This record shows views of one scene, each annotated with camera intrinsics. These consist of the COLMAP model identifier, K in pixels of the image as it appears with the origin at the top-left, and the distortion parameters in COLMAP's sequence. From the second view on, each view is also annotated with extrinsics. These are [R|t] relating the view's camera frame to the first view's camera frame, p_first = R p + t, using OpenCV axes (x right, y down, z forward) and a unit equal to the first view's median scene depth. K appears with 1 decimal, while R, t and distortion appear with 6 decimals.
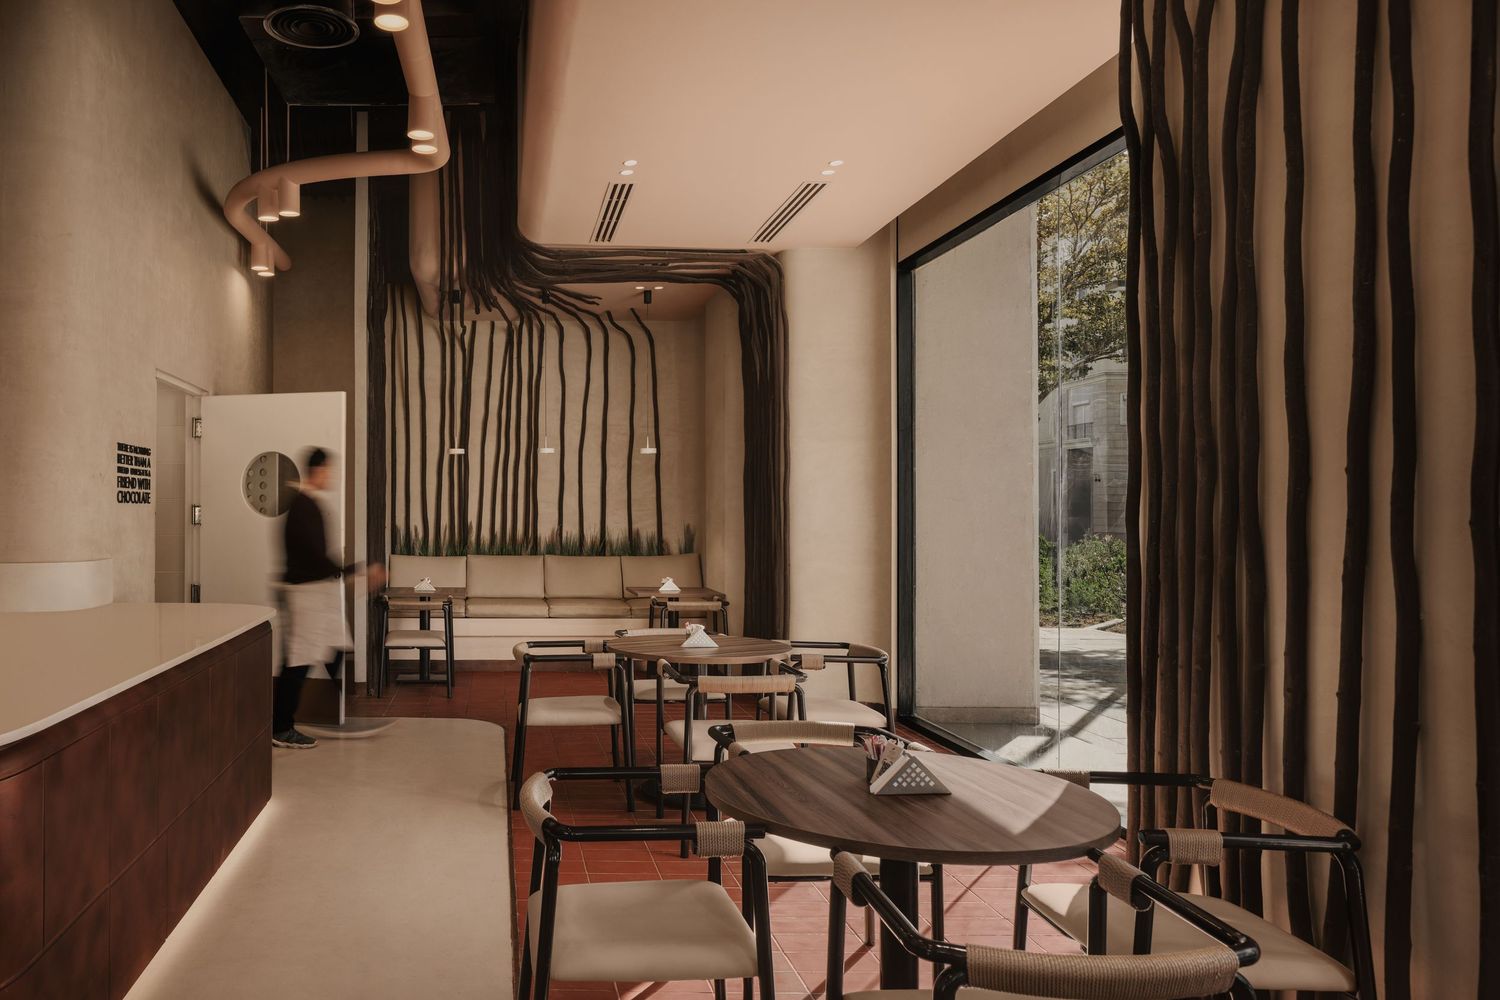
lens RADIAL K [[944.9, 0, 750.0], [0, 944.9, 500.0], [0, 0, 1]] dist [0.041886, 0.000529]
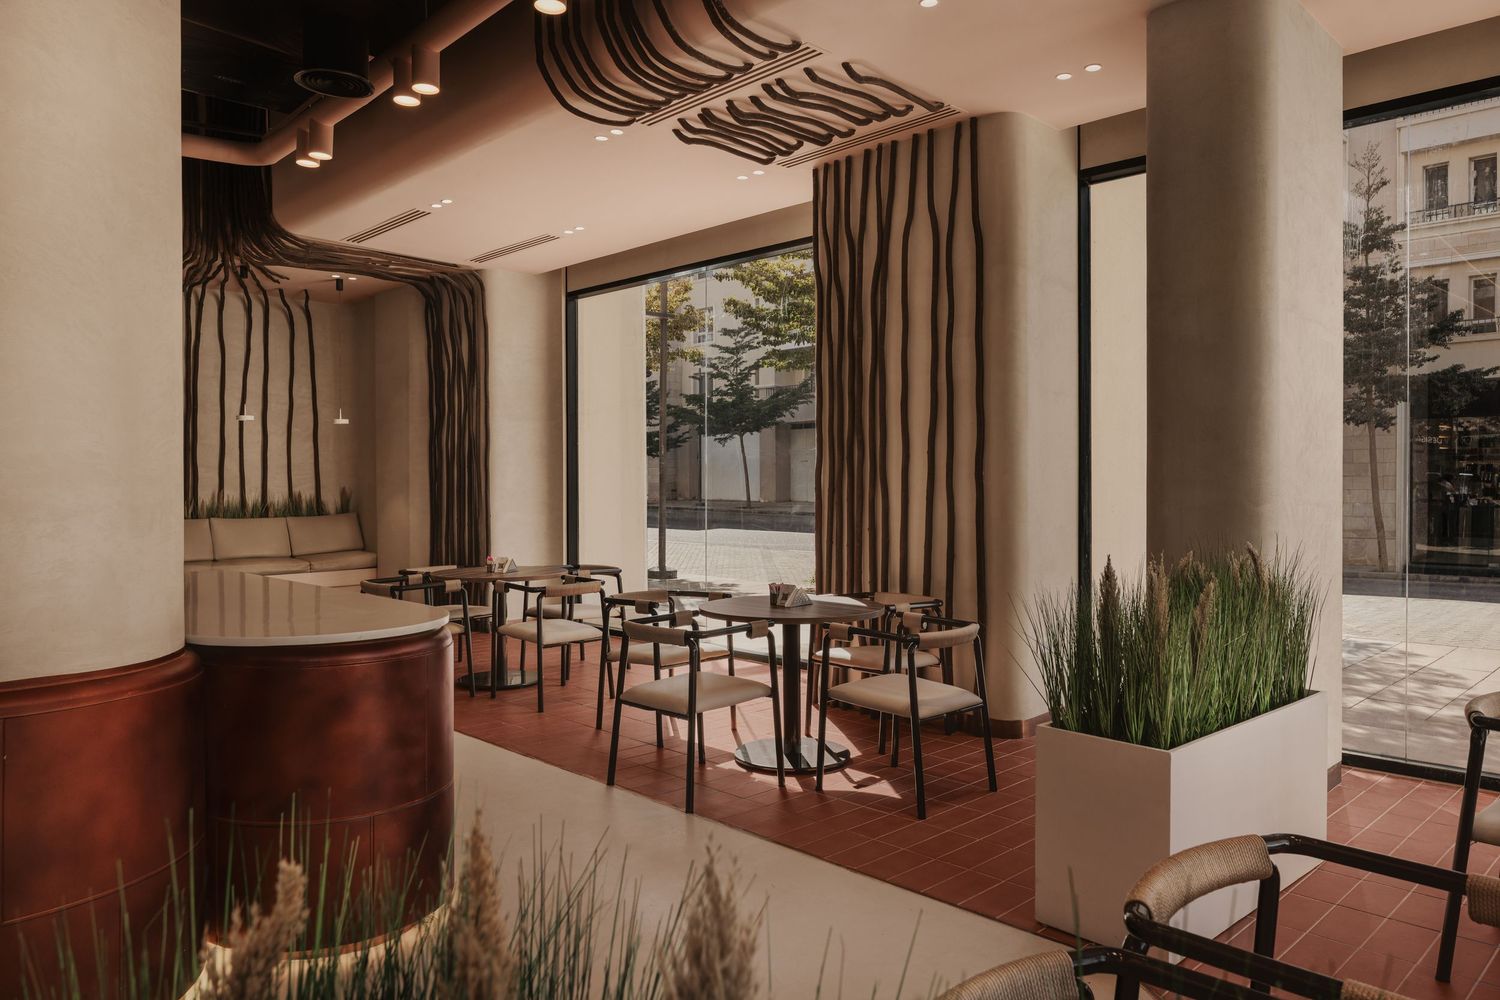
lens RADIAL K [[1011.7, 0, 750.0], [0, 1011.7, 500.0], [0, 0, 1]] dist [0.000614, -0.000062]
pose [[0.719528, -0.014655, 0.694309, -0.596488], [-0.001327, 0.999746, 0.022477, 0.014037], [-0.694462, -0.017094, 0.719326, -0.209759]]
